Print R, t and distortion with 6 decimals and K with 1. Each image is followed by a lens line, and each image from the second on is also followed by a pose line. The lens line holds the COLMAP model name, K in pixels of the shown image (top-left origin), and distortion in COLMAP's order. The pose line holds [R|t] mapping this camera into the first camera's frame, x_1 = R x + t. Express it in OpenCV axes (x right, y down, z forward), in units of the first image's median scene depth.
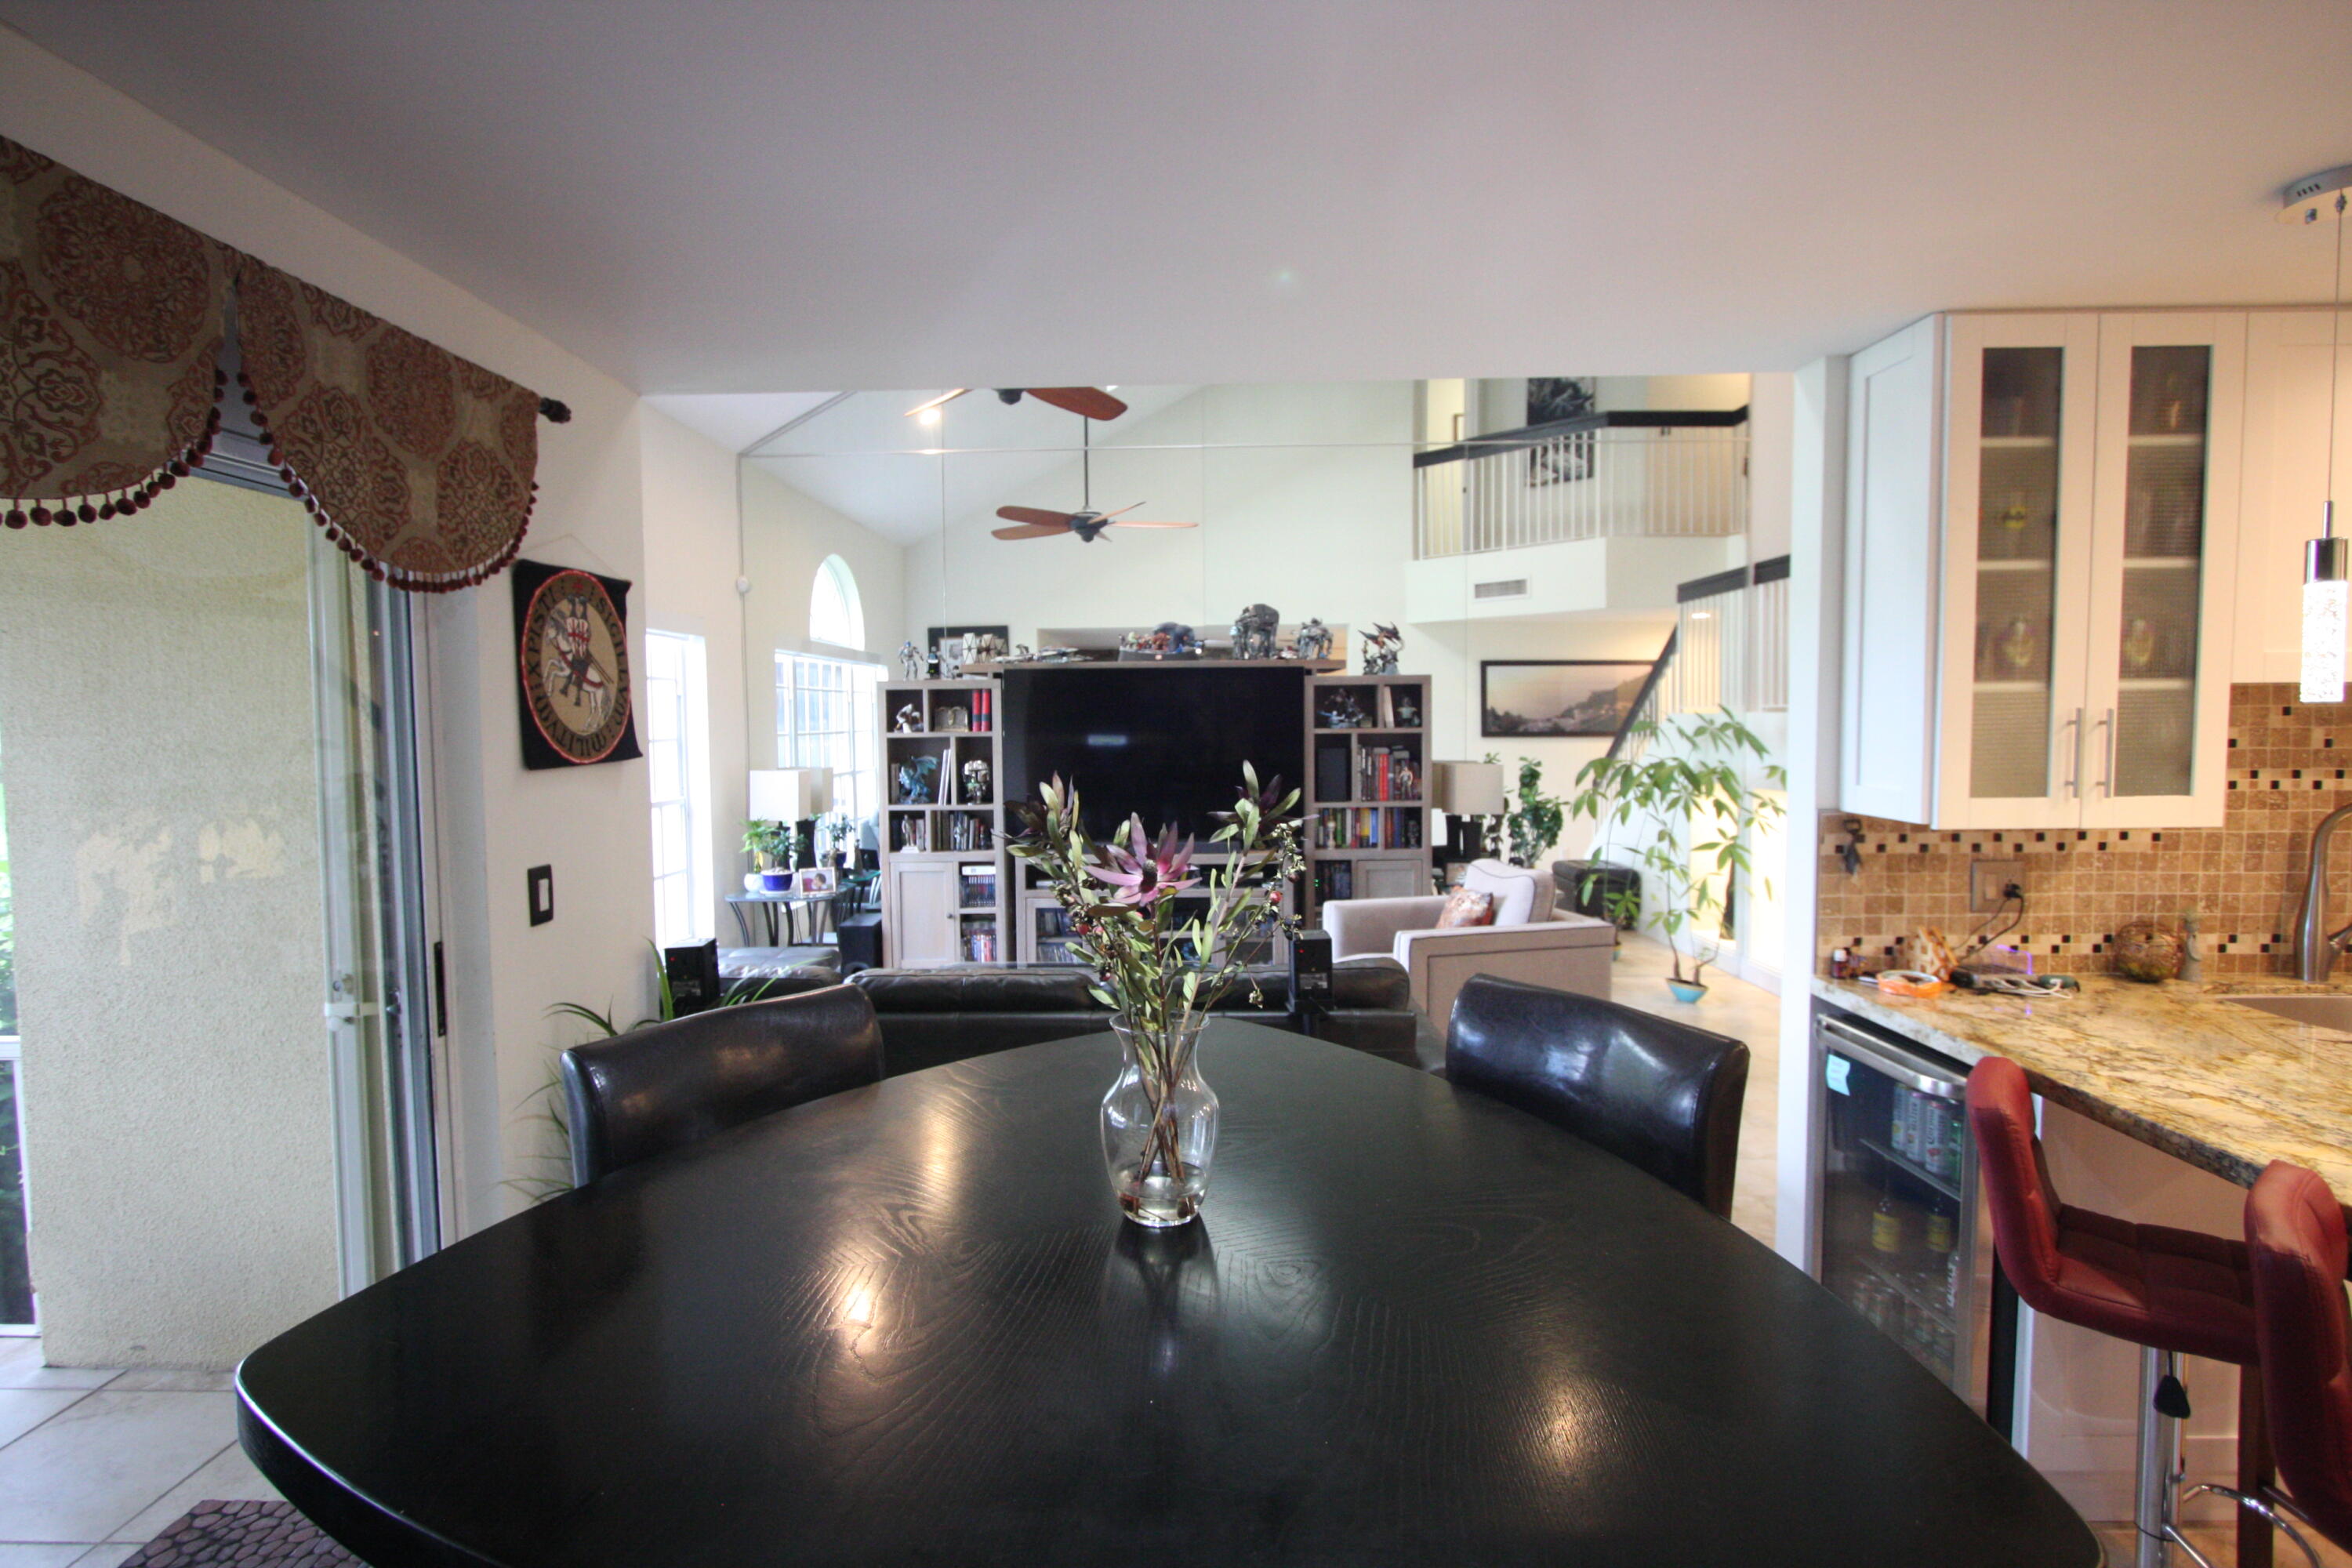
lens RADIAL K [[1084.7, 0, 1132.4], [0, 1084.7, 773.6], [0, 0, 1]] dist [-0.015885, 0.000863]
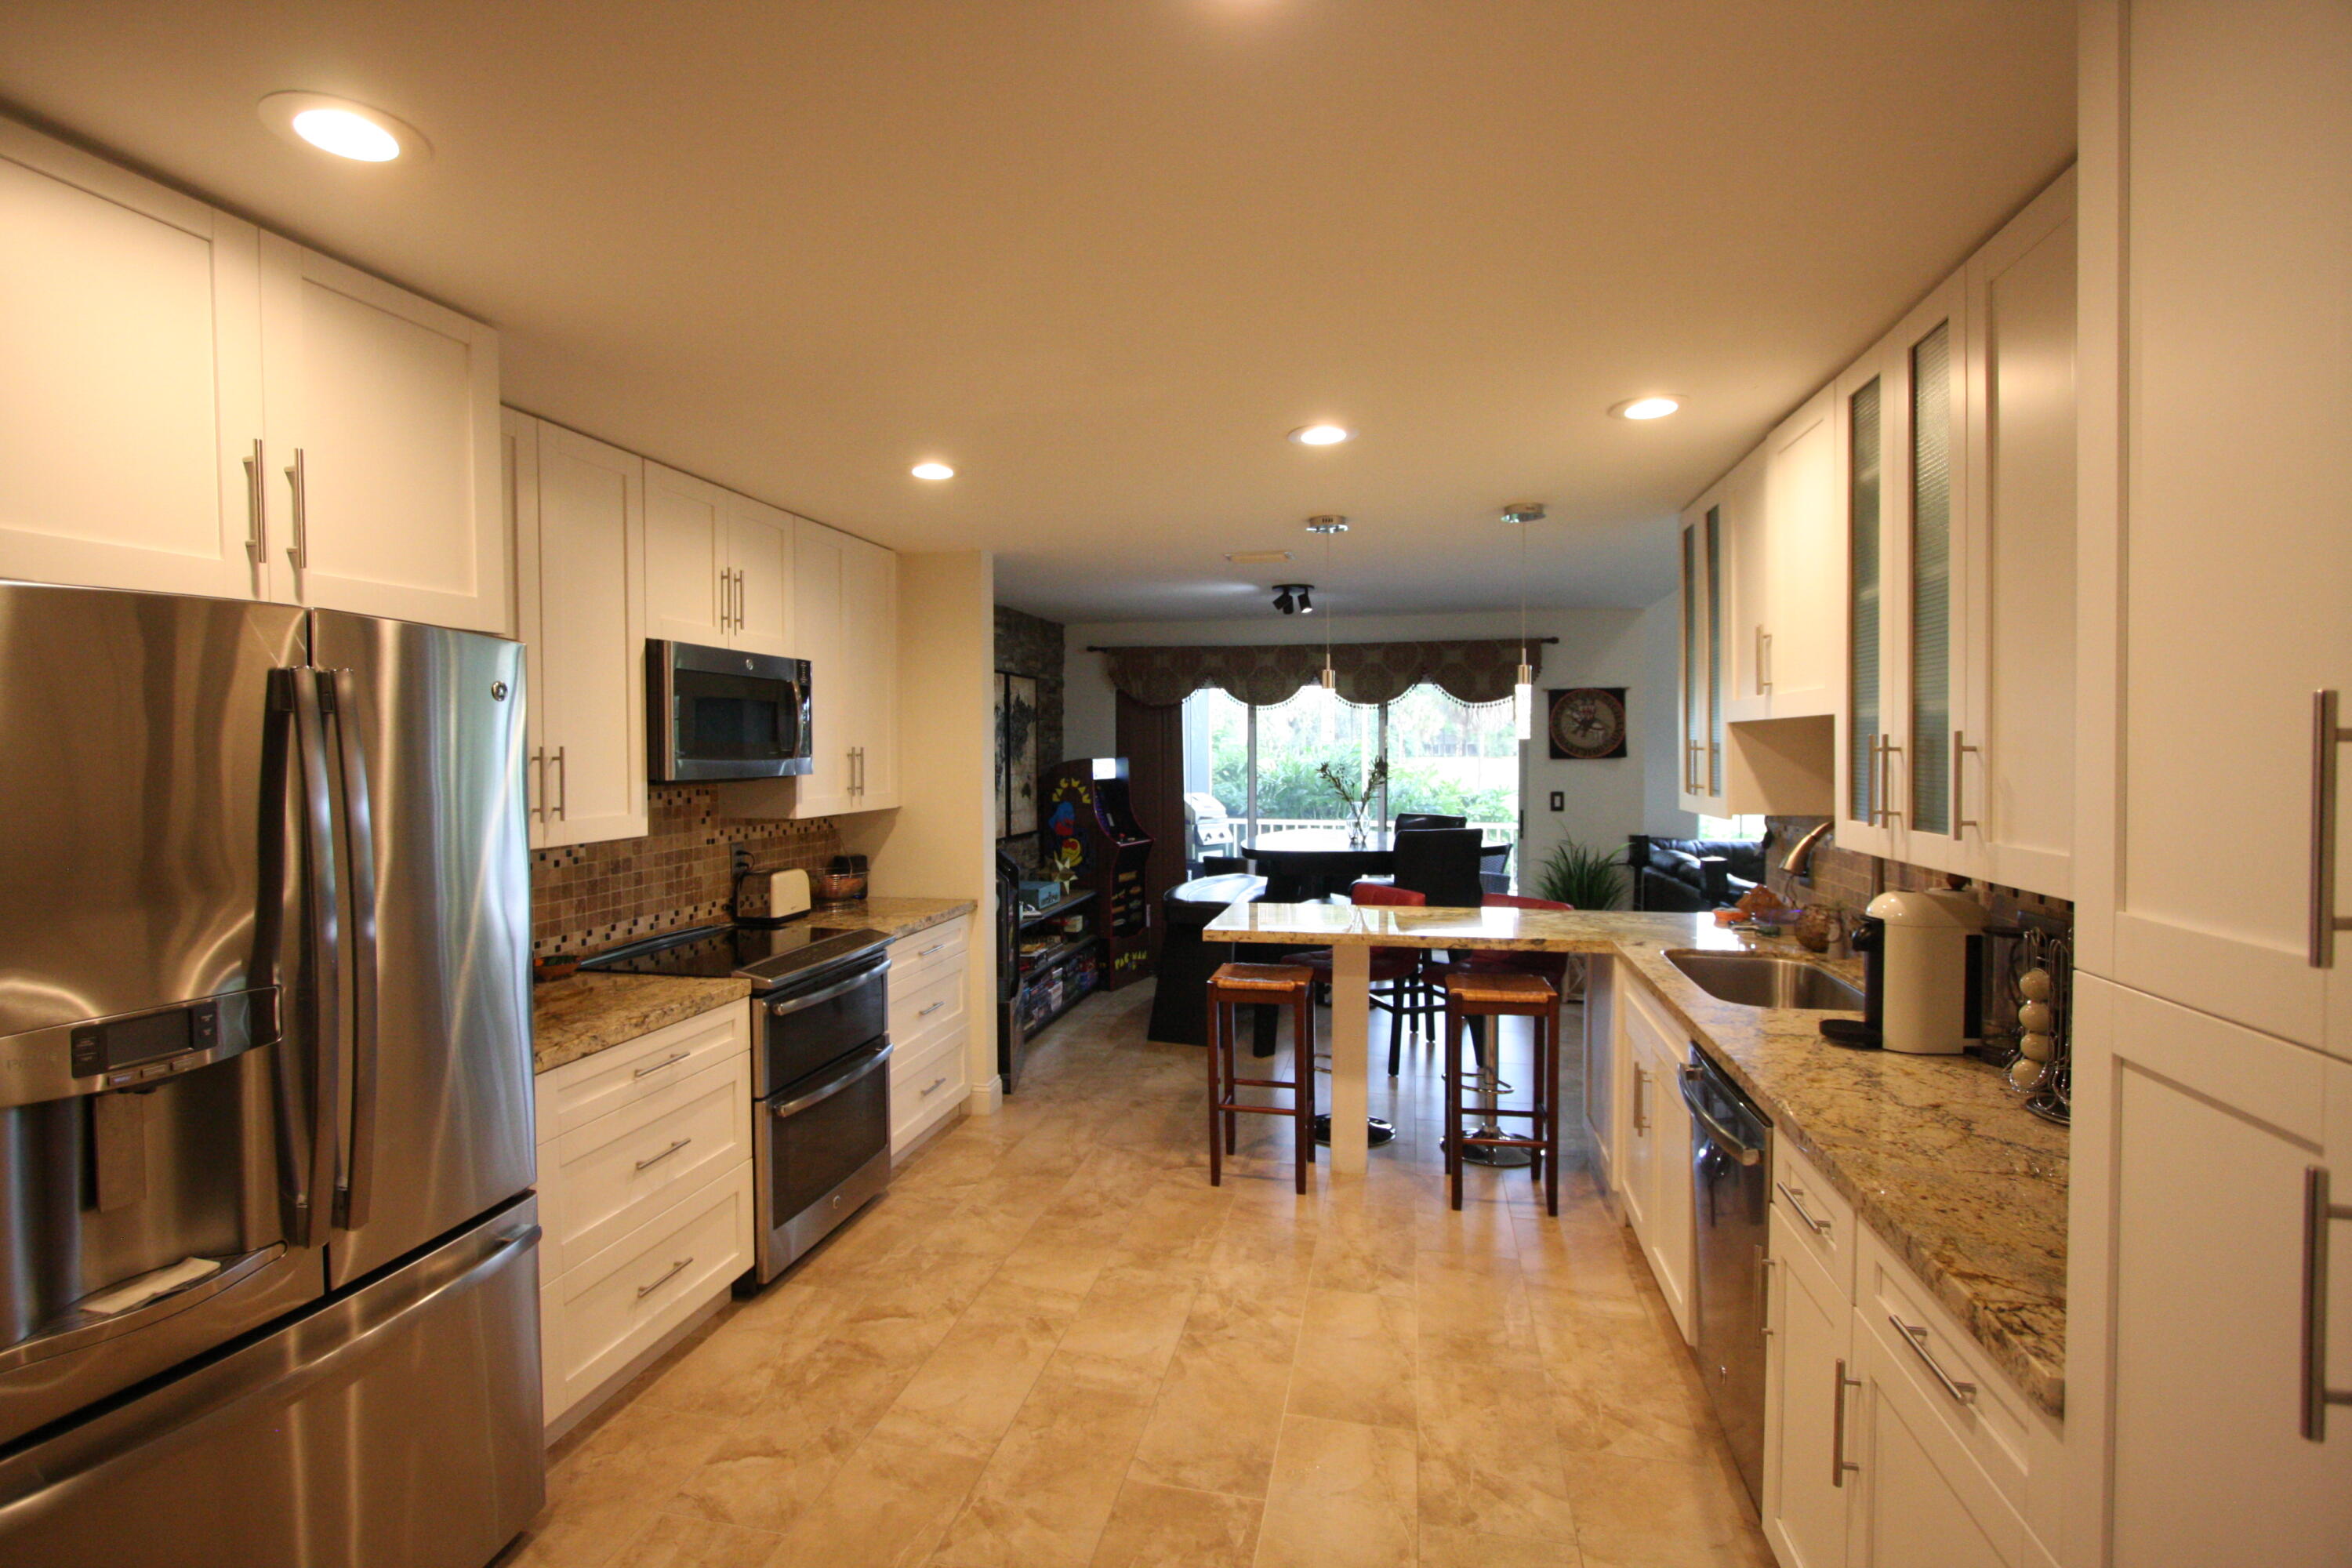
lens RADIAL K [[1127.1, 0, 1186.4], [0, 1127.1, 771.9], [0, 0, 1]] dist [-0.003516, 0.000290]
pose [[-0.185275, 0.031813, -0.982172, 3.055481], [-0.049456, 0.997907, 0.041652, -0.053211], [0.981441, 0.056292, -0.183314, 0.650074]]
